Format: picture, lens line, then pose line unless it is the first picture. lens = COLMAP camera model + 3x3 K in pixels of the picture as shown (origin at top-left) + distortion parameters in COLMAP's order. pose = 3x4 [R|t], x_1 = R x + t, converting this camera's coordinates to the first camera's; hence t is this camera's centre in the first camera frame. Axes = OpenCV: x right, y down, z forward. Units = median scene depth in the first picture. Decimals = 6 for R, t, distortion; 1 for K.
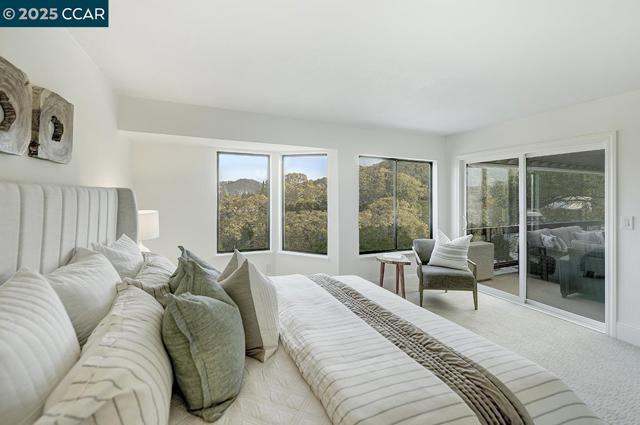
lens RADIAL K [[291.5, 0, 321.4], [0, 291.5, 190.6], [0, 0, 1]] dist [-0.003713, -0.000654]
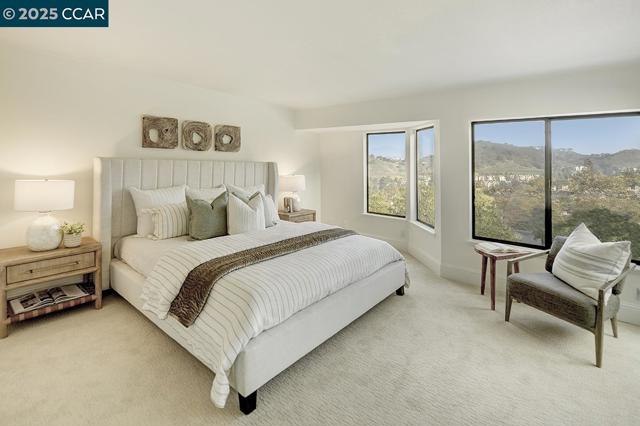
lens RADIAL K [[291.5, 0, 321.4], [0, 291.5, 191.1], [0, 0, 1]] dist [-0.003713, -0.000654]
pose [[0.445192, 0.084882, -0.891403, 0.782048], [-0.005974, 0.995756, 0.091835, 0.003294], [0.895415, -0.035559, 0.443810, 0.253995]]
